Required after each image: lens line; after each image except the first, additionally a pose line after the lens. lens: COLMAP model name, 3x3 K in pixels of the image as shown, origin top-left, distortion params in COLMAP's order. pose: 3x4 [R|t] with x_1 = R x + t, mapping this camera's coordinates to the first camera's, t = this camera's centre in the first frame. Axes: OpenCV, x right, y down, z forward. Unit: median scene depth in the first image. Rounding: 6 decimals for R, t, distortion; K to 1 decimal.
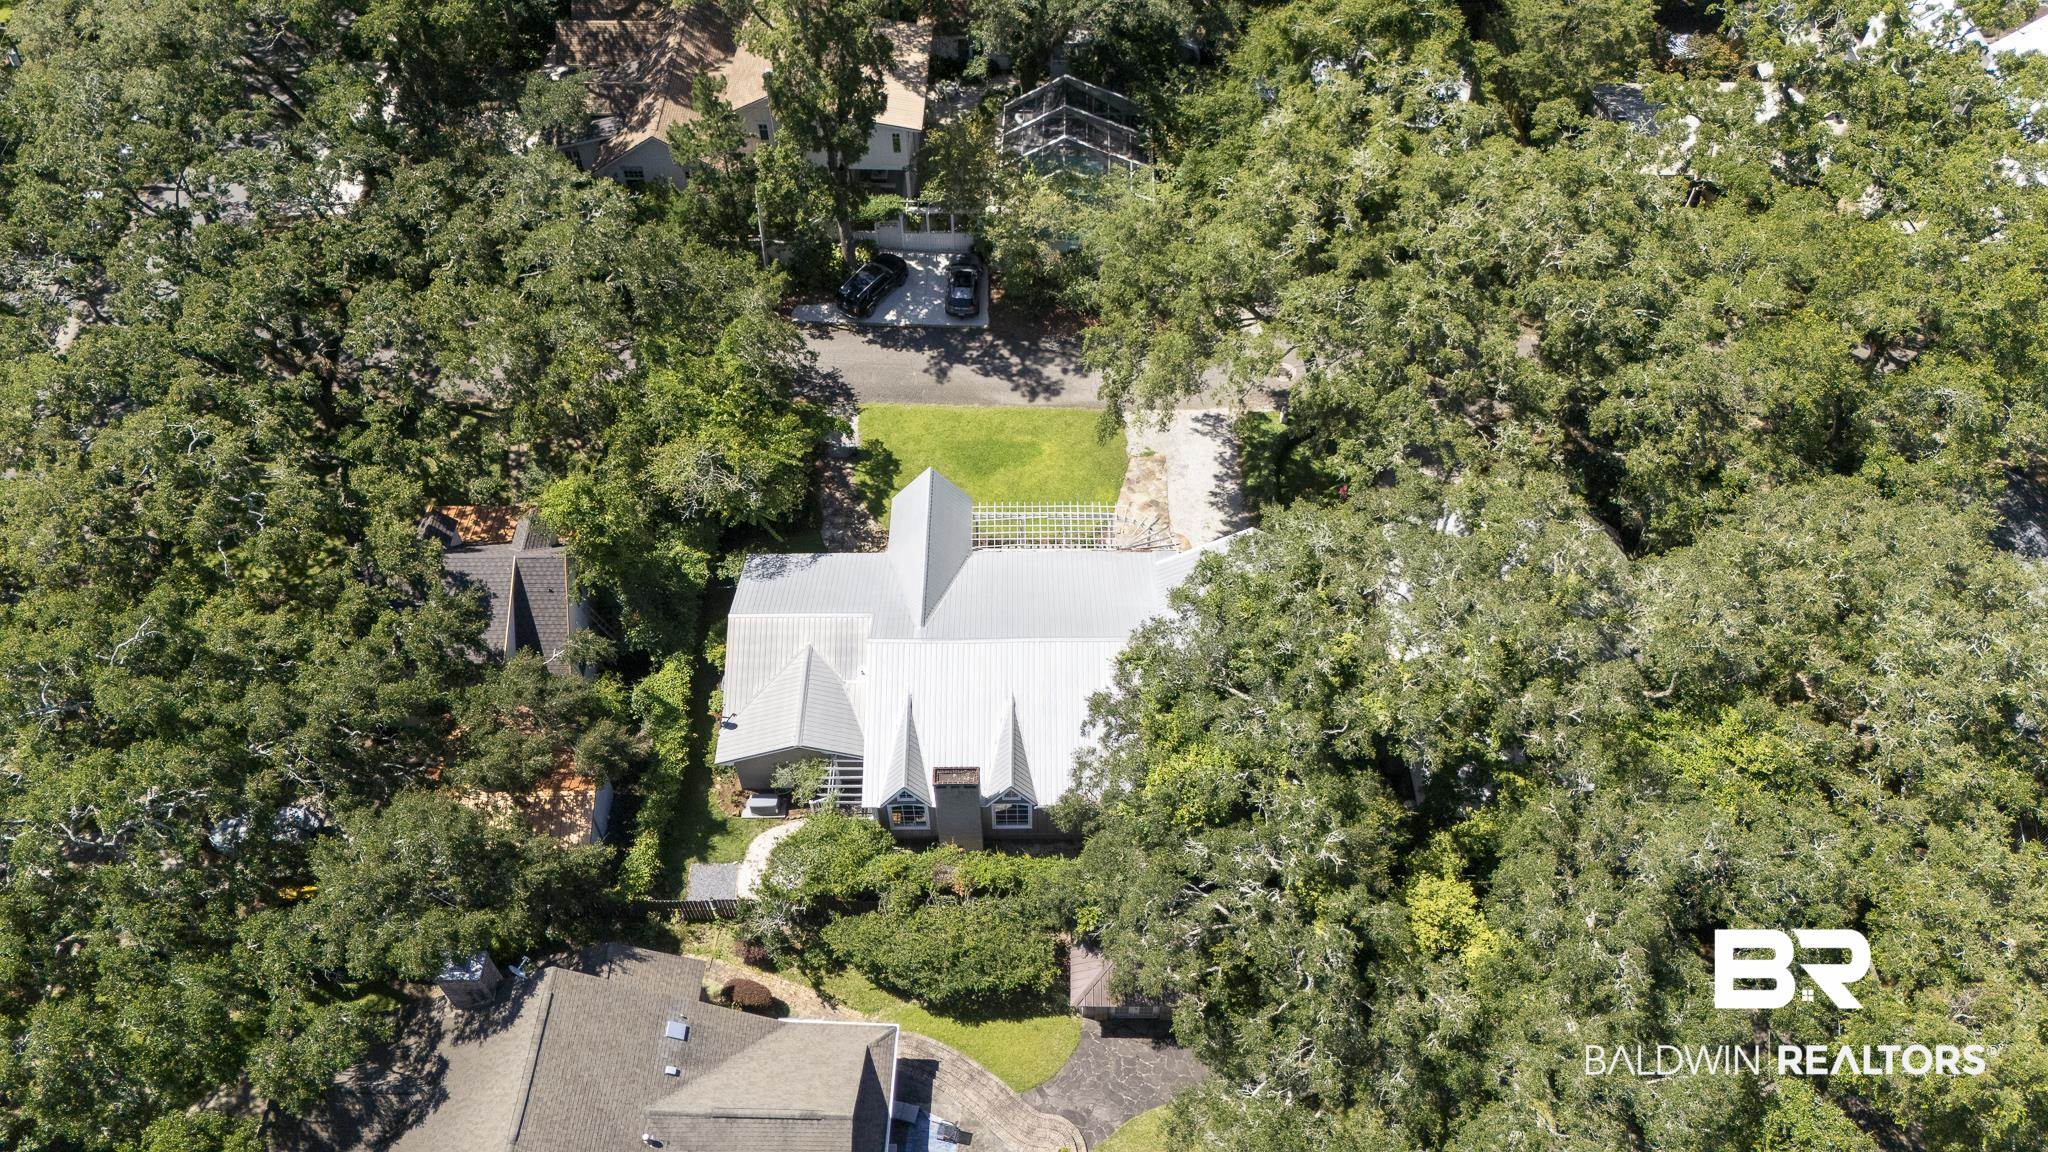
lens RADIAL K [[1489.4, 0, 1024.0], [0, 1489.4, 576.0], [0, 0, 1]] dist [0.043517, -0.005834]
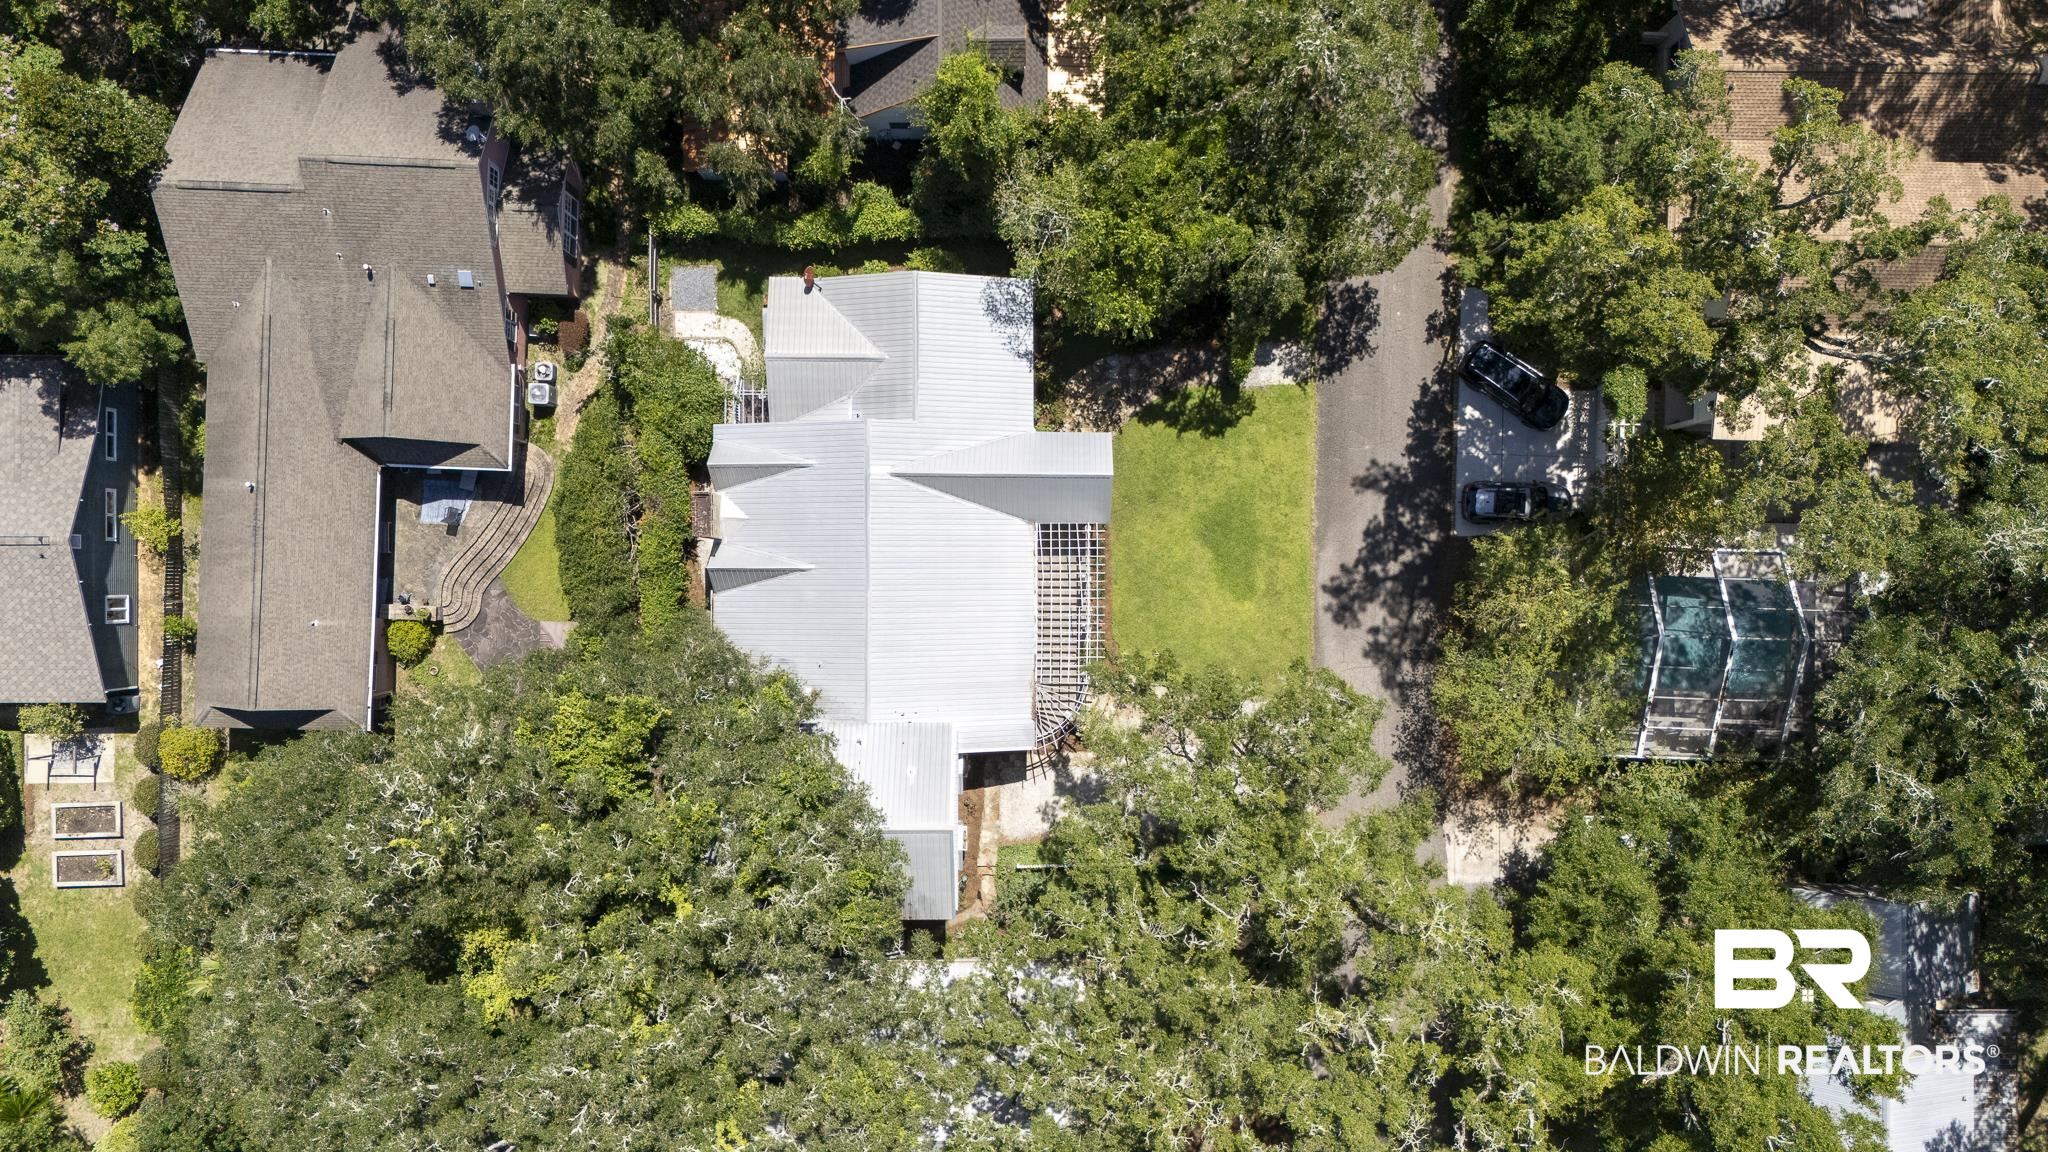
lens RADIAL K [[1512.7, 0, 1024.0], [0, 1512.7, 576.0], [0, 0, 1]] dist [0.036409, -0.003372]
pose [[-0.000194, 0.999962, -0.008668, 0.005100], [-0.787690, 0.005187, 0.616051, -0.503791], [0.616072, 0.006947, 0.787659, 0.226816]]
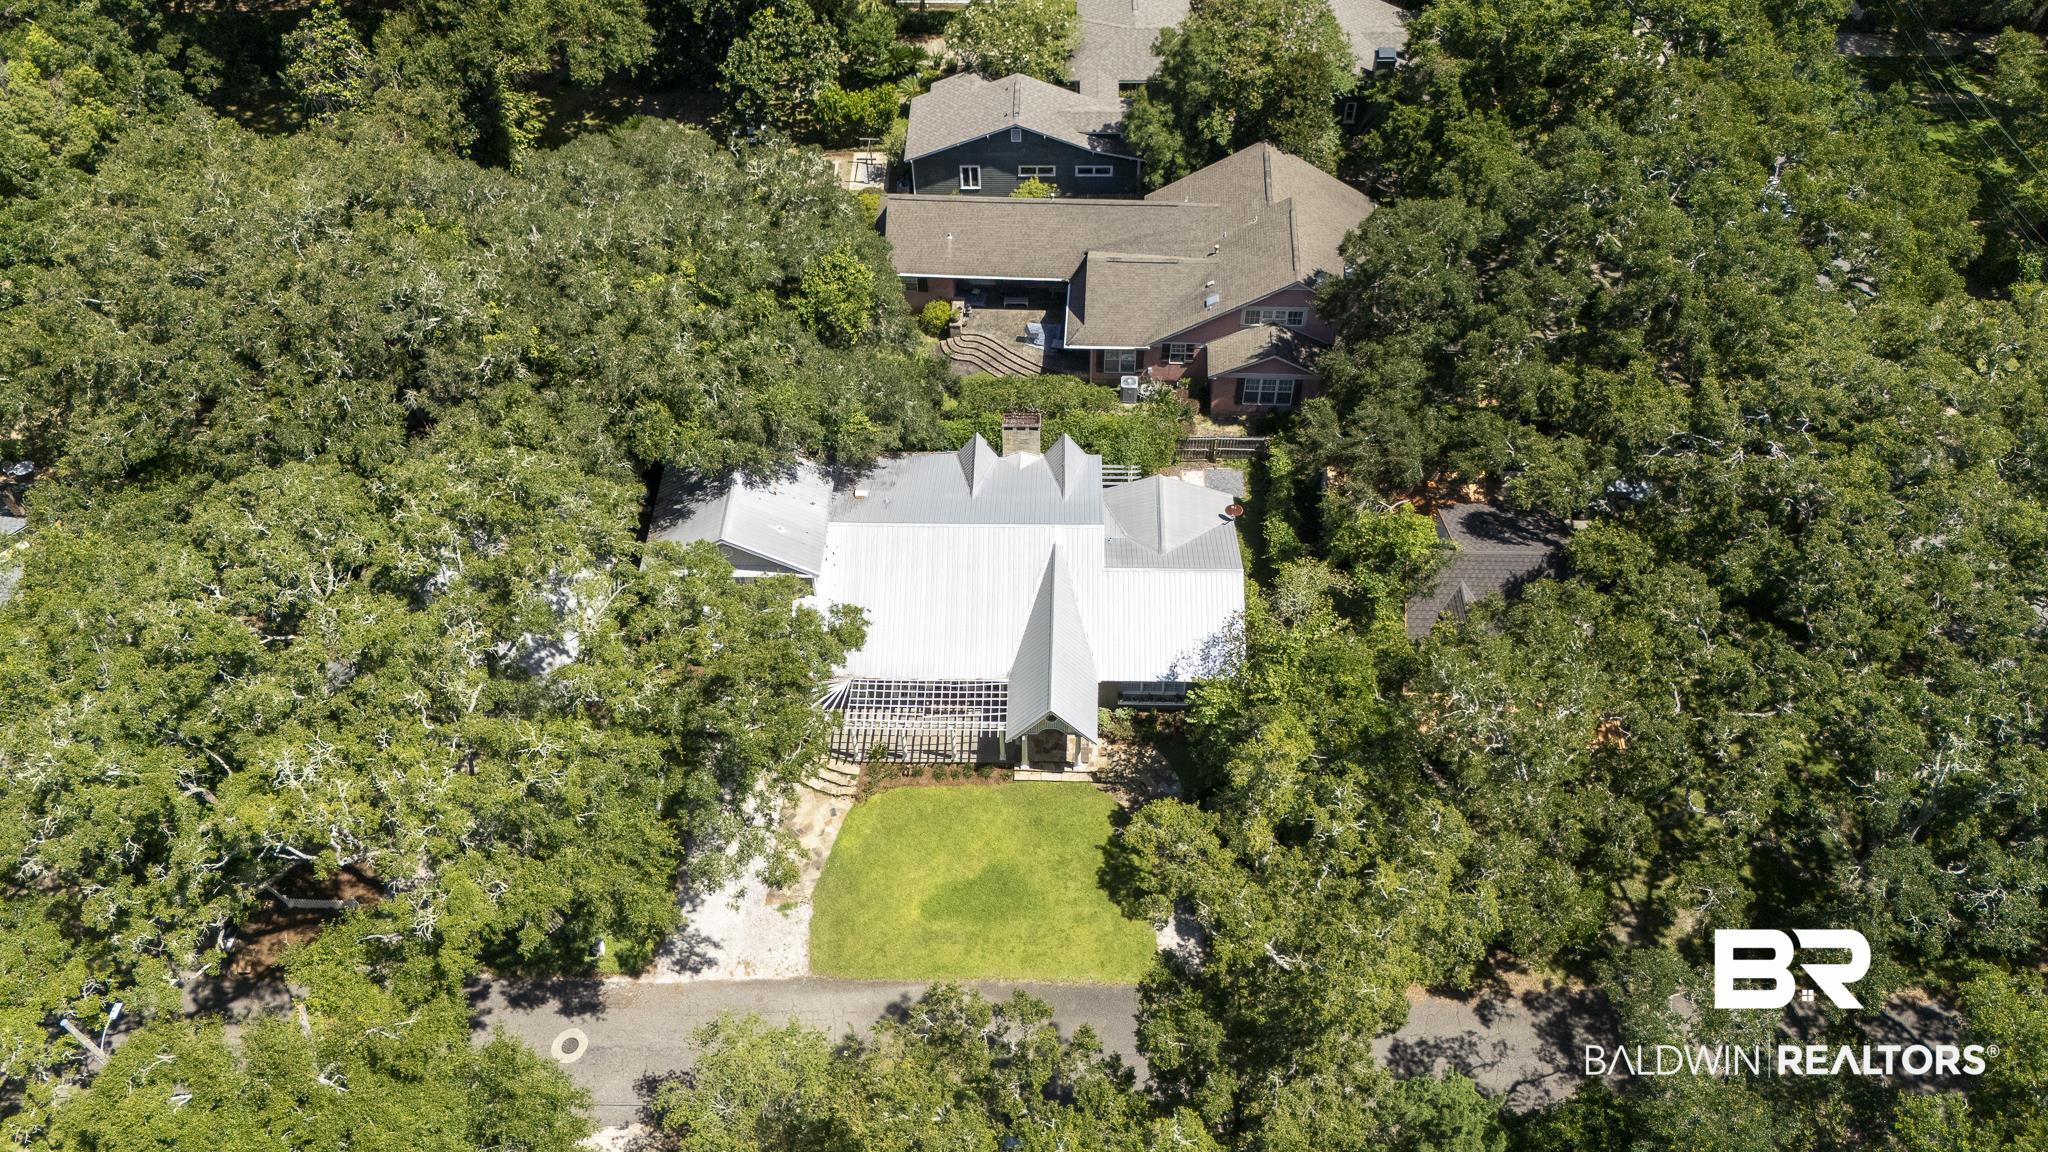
lens RADIAL K [[1512.7, 0, 1024.0], [0, 1512.7, 576.0], [0, 0, 1]] dist [0.036409, -0.003372]
pose [[-0.999654, -0.017399, 0.019723, -0.053363], [0.022860, -0.203987, 0.978707, -0.803043], [-0.013005, 0.978819, 0.204314, 0.639968]]
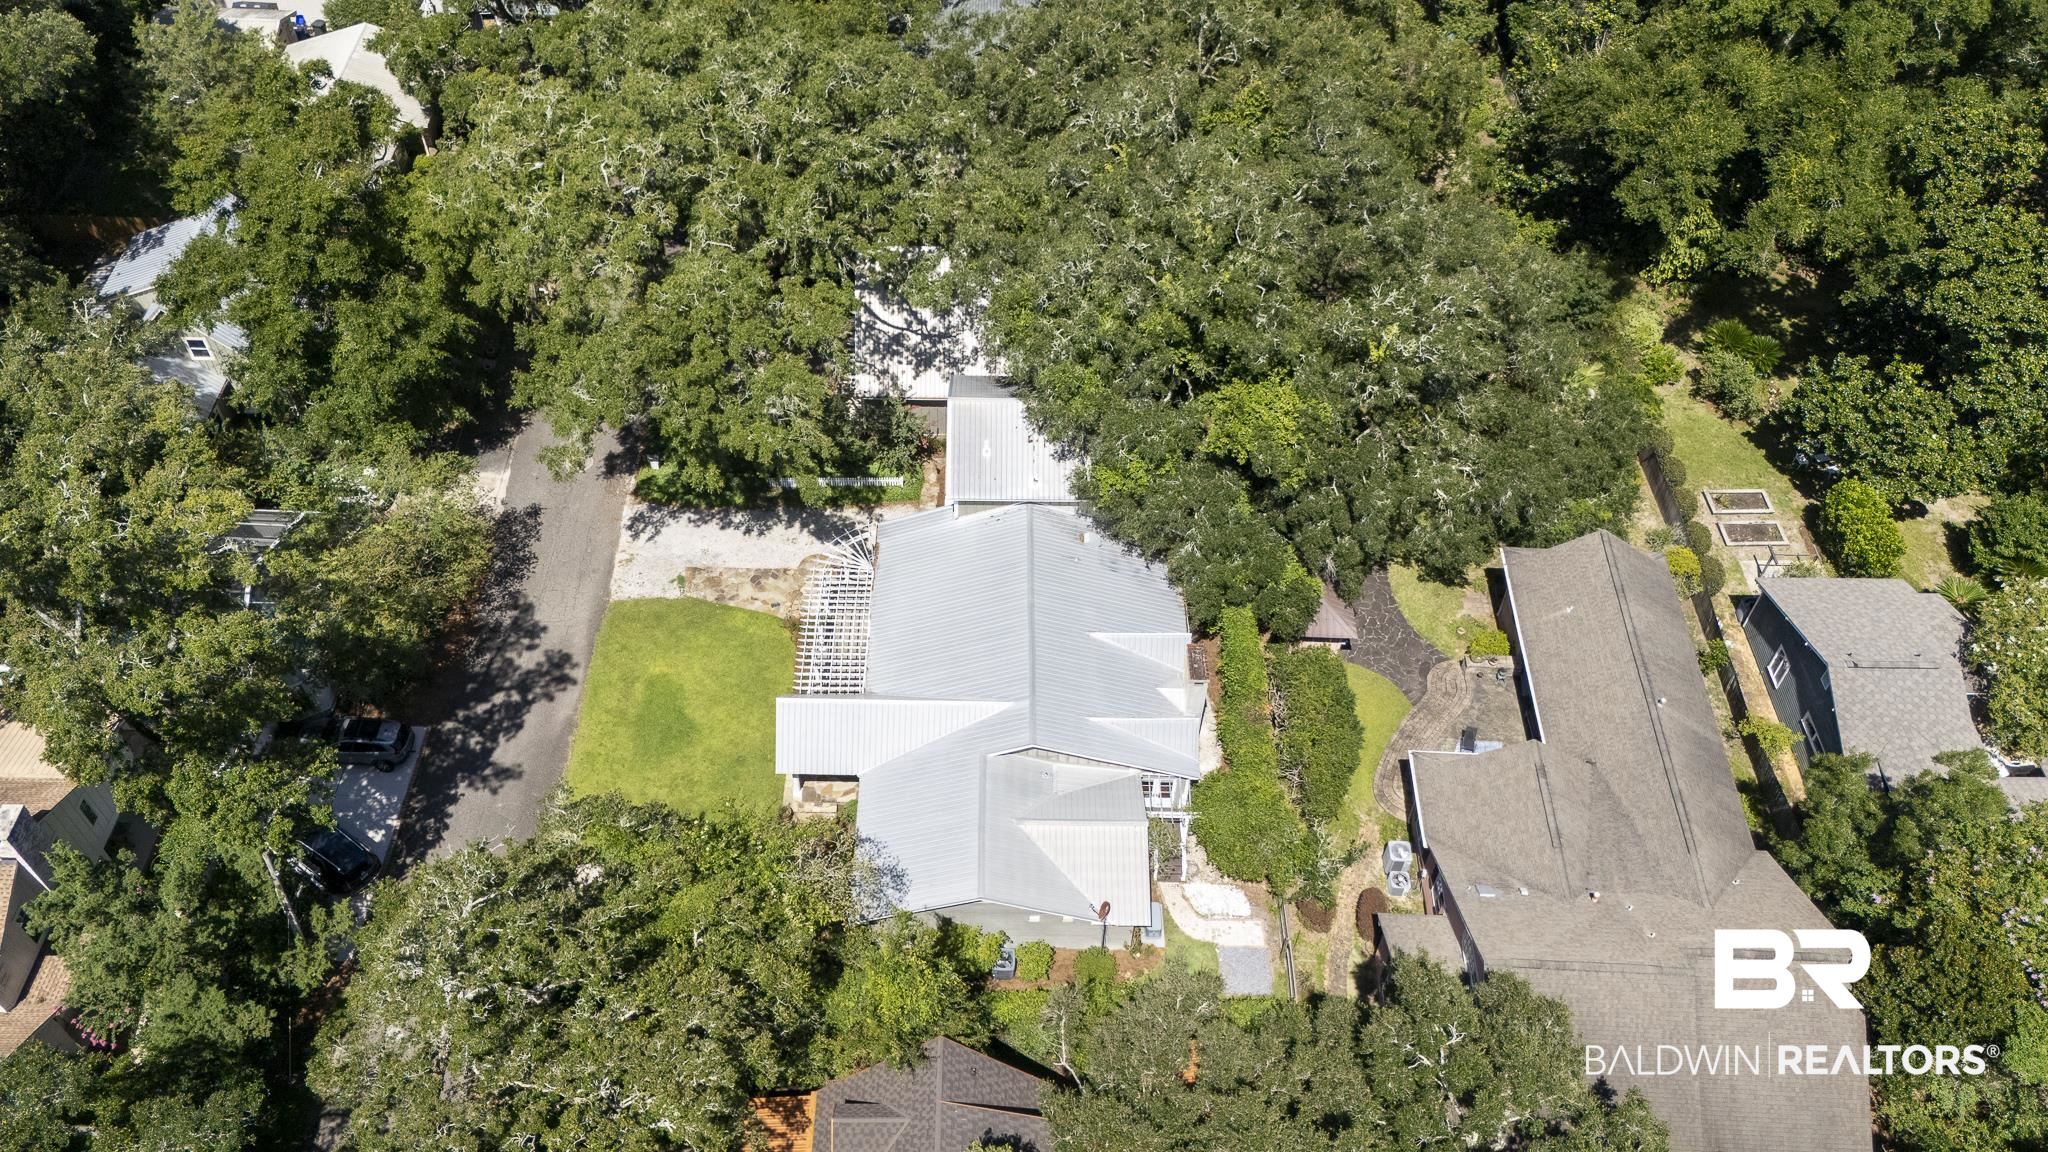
lens RADIAL K [[1621.3, 0, 1024.0], [0, 1621.3, 576.0], [0, 0, 1]] dist [0.050305, -0.001629]
pose [[-0.005146, -0.766192, 0.642591, -0.521819], [0.773138, 0.404505, 0.488501, -0.383819], [-0.634217, 0.499325, 0.590291, 0.285708]]
